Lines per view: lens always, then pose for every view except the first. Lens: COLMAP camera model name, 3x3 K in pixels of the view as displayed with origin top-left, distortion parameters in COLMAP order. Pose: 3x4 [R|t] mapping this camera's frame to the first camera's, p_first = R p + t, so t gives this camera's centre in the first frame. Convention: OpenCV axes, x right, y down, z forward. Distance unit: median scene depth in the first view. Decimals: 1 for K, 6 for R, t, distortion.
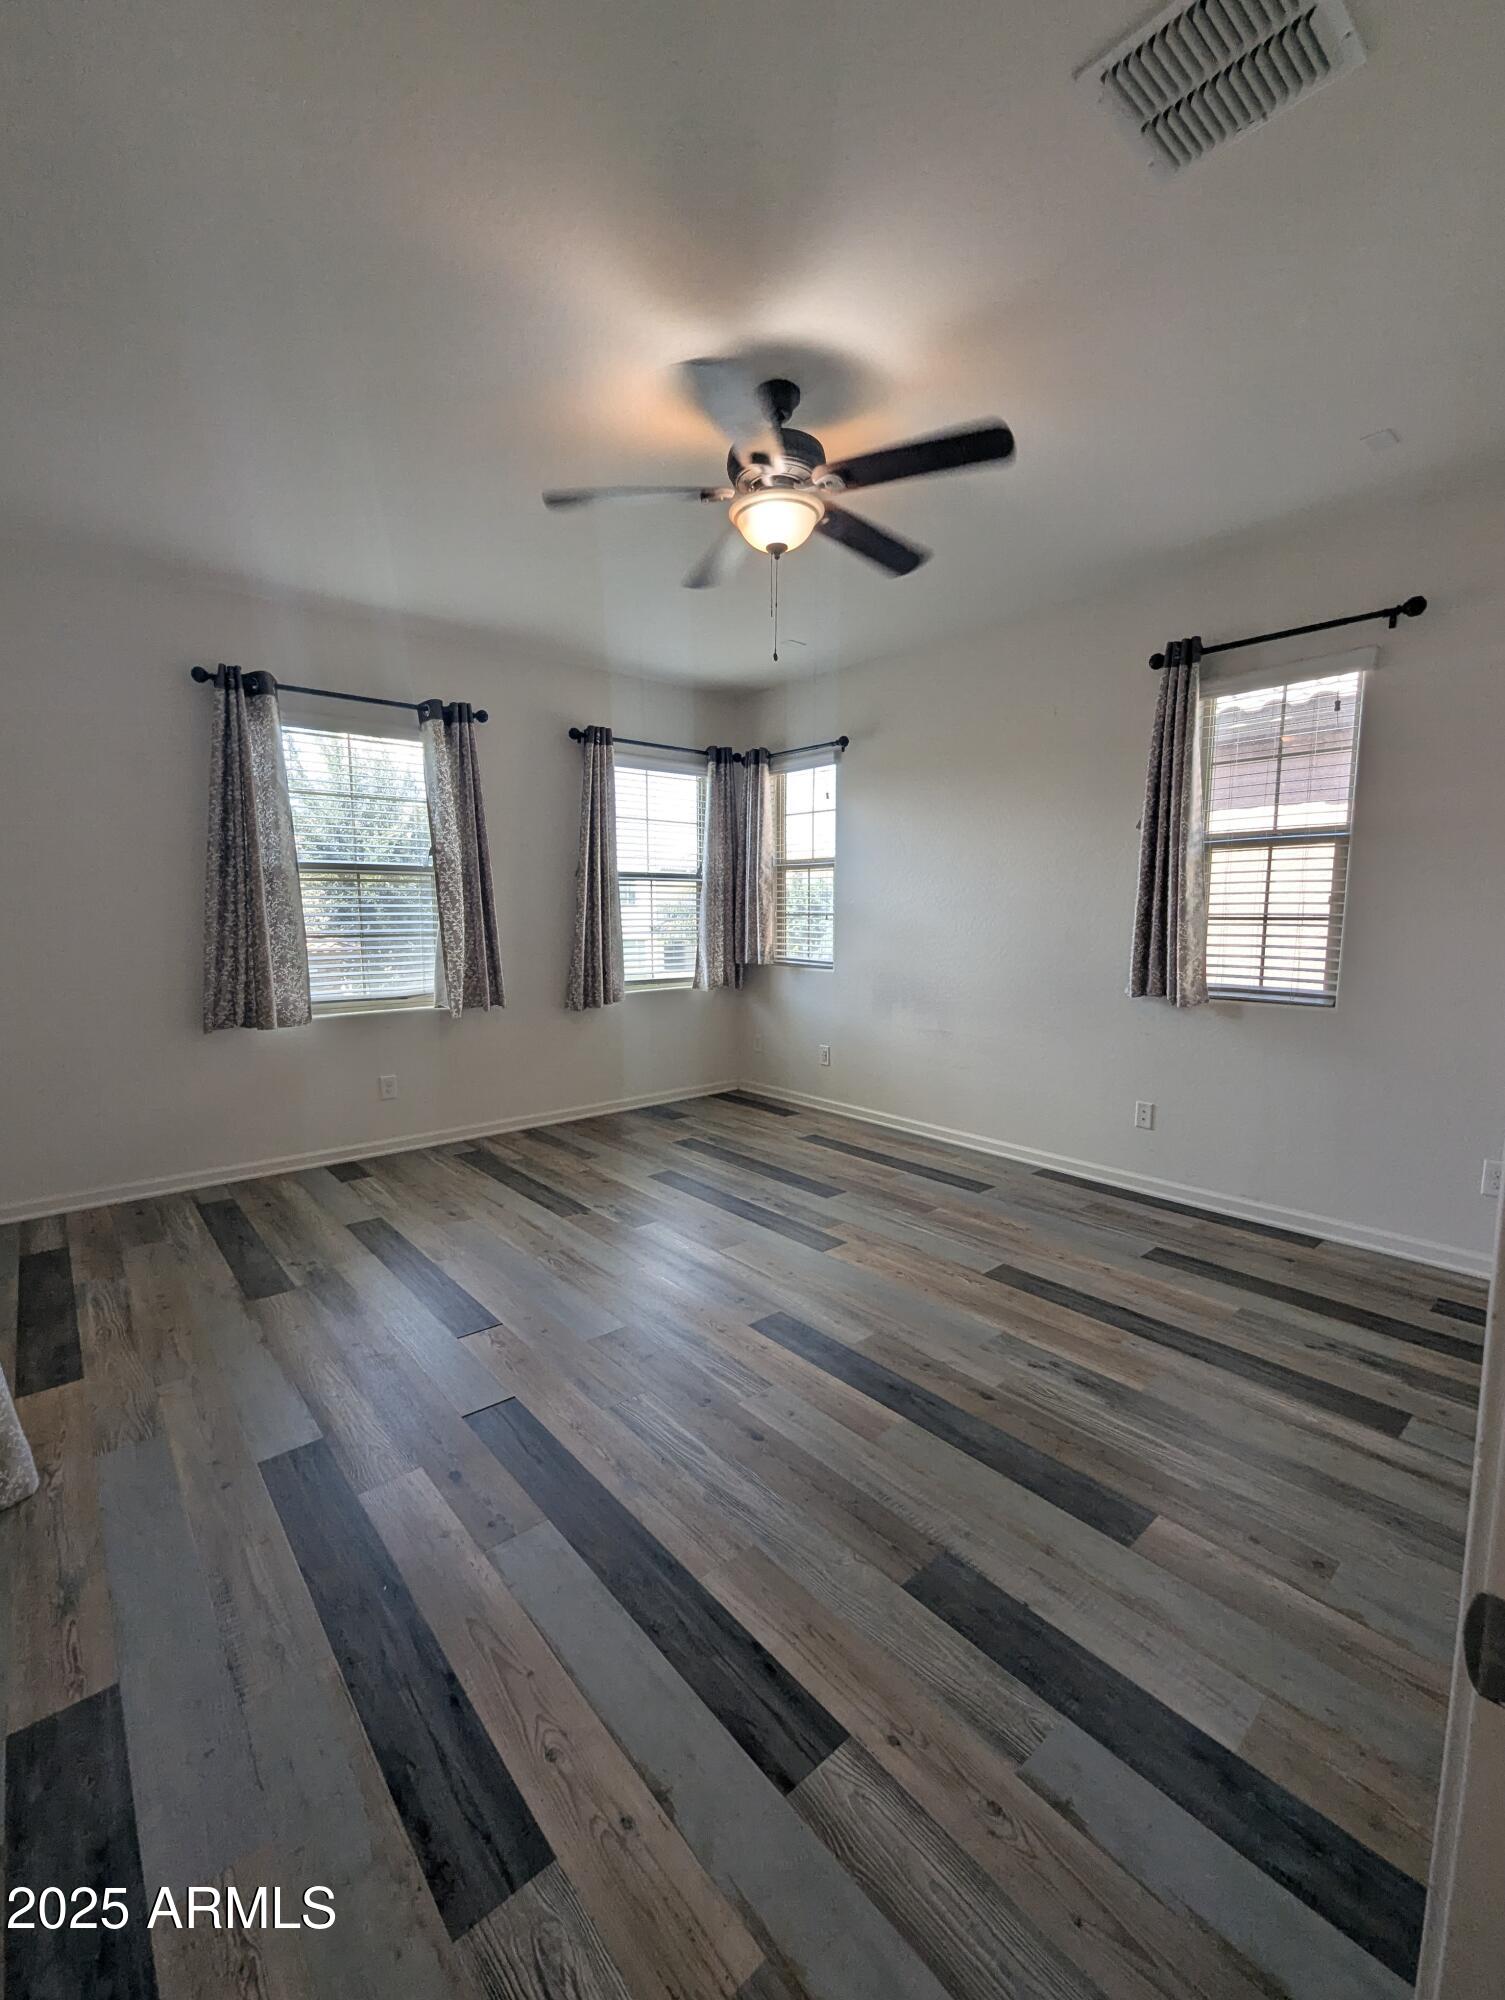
lens RADIAL K [[839.9, 0, 753.7], [0, 839.9, 1021.8], [0, 0, 1]] dist [0.000989, 0.000106]
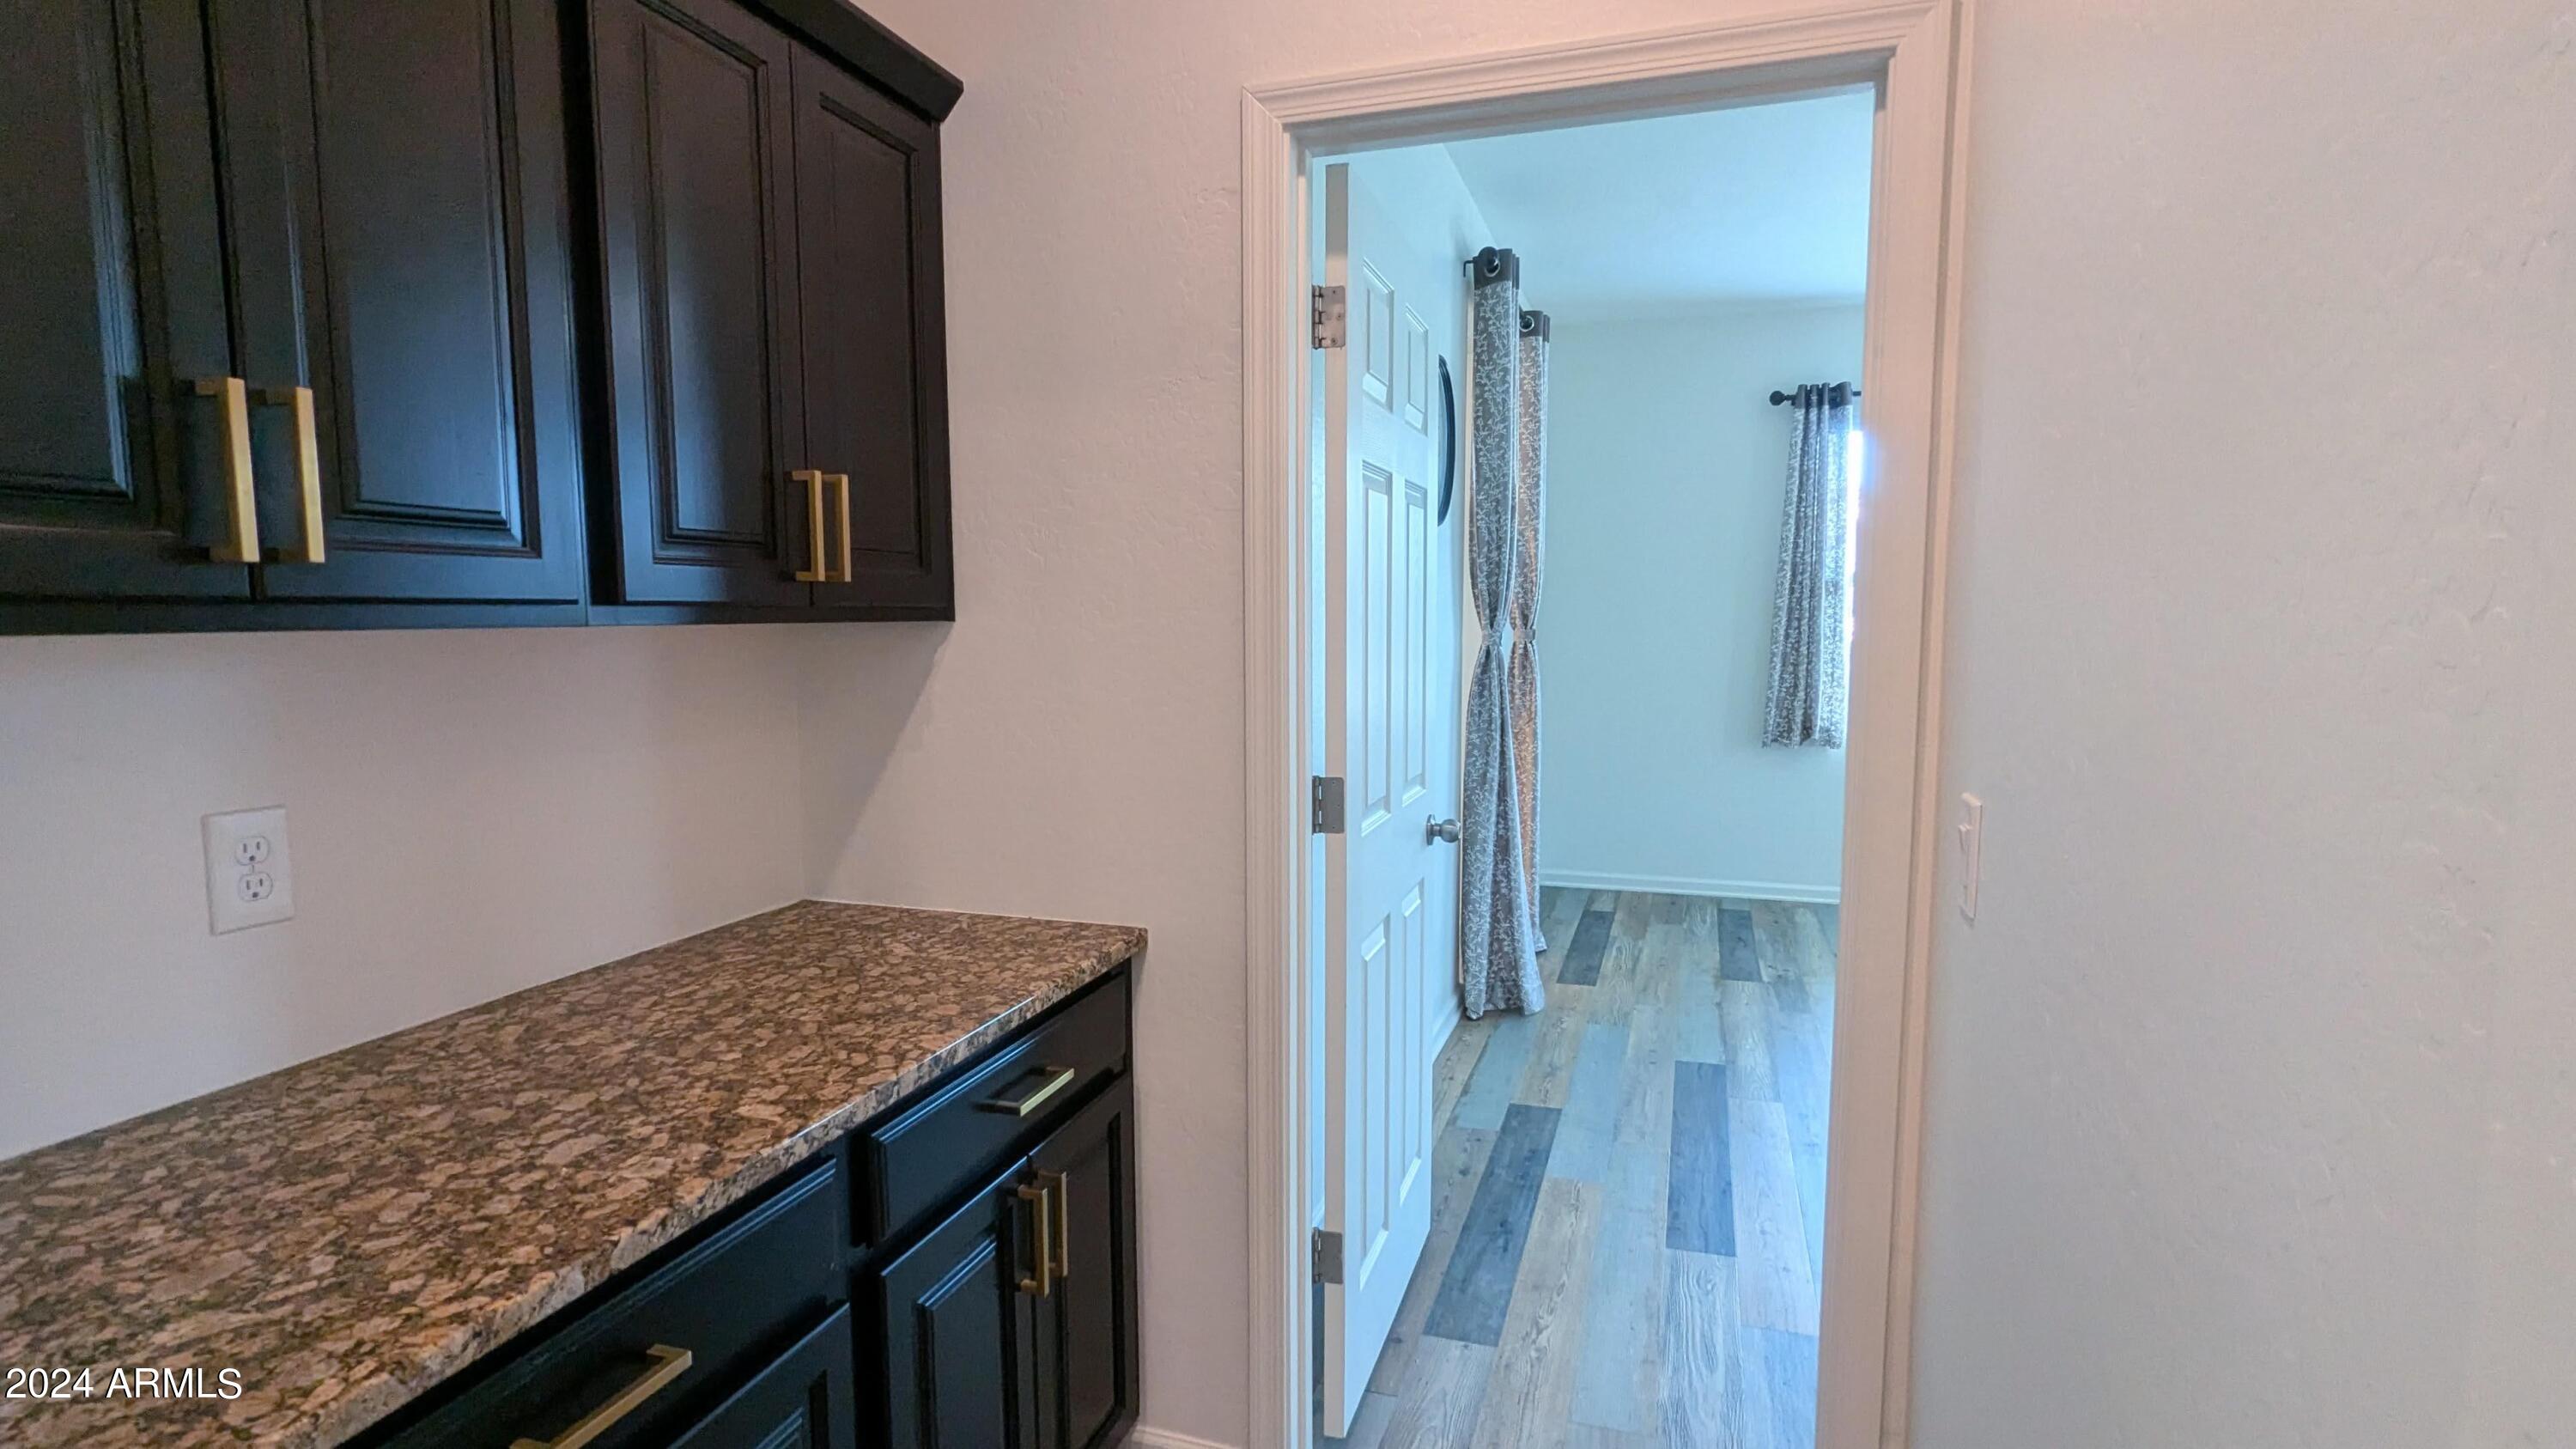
lens RADIAL K [[1299.3, 0, 1288.0], [0, 1299.3, 724.5], [0, 0, 1]] dist [0.001479, 0.000130]
pose [[0.528659, 0.072102, -0.845766, 0.441465], [-0.108391, 0.993963, 0.016985, 0.022688], [0.841885, 0.082694, 0.533283, -0.363003]]
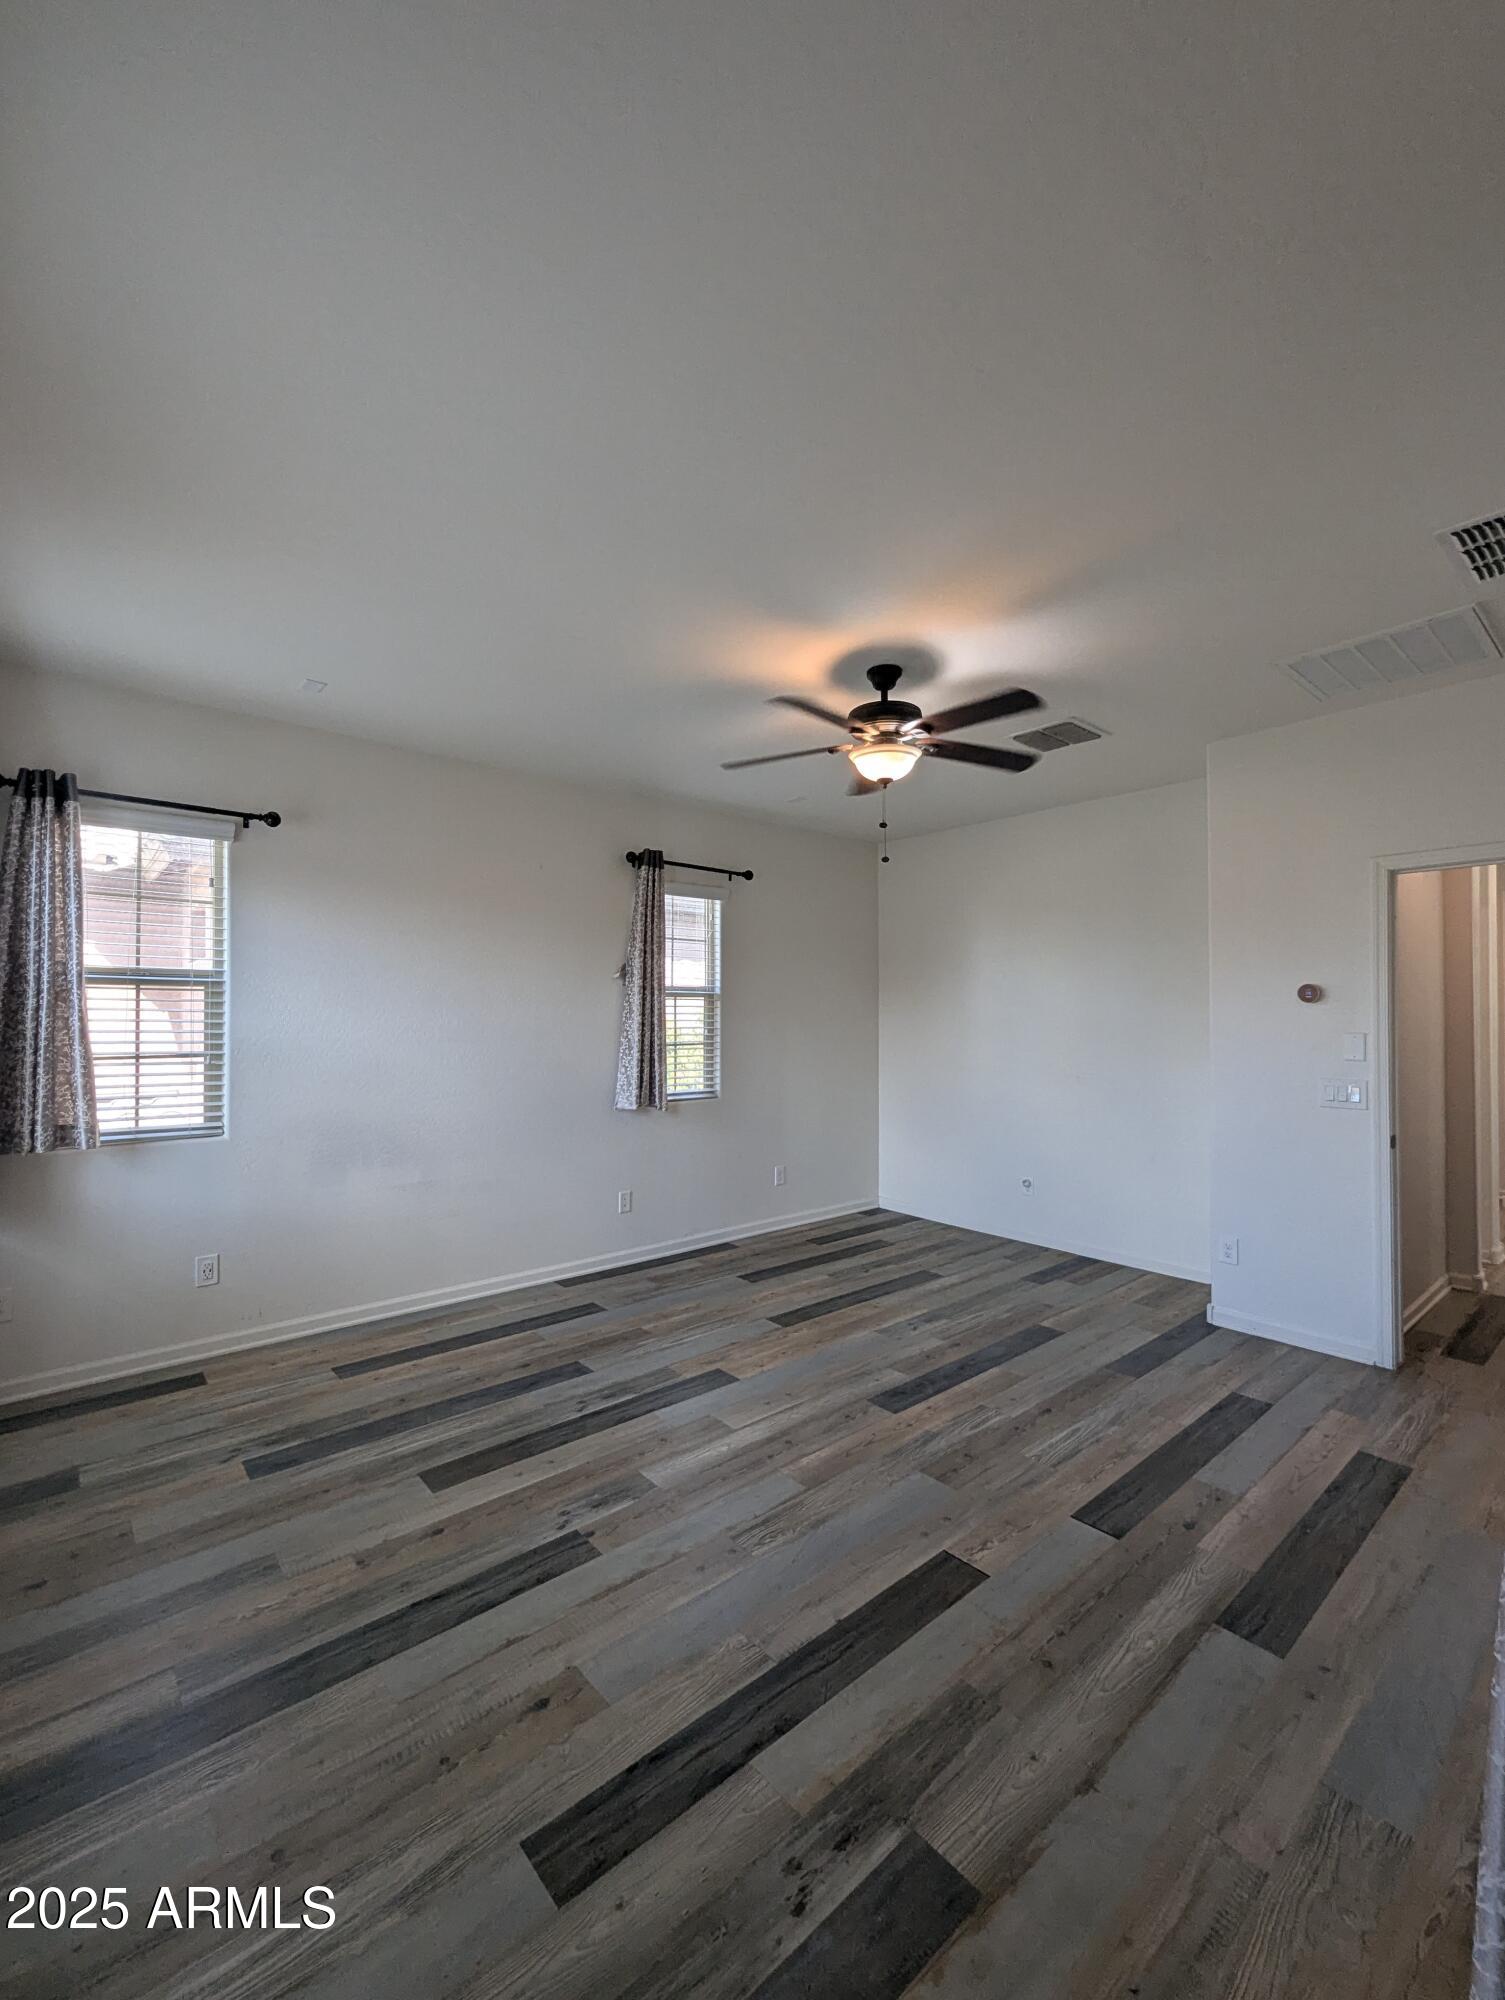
lens RADIAL K [[839.9, 0, 753.7], [0, 839.9, 1021.8], [0, 0, 1]] dist [0.000989, 0.000106]
pose [[-0.009413, -0.006002, 0.999938, -0.894509], [0.130564, 0.991414, 0.007180, -0.158072], [-0.991395, 0.130623, -0.008549, 0.881687]]
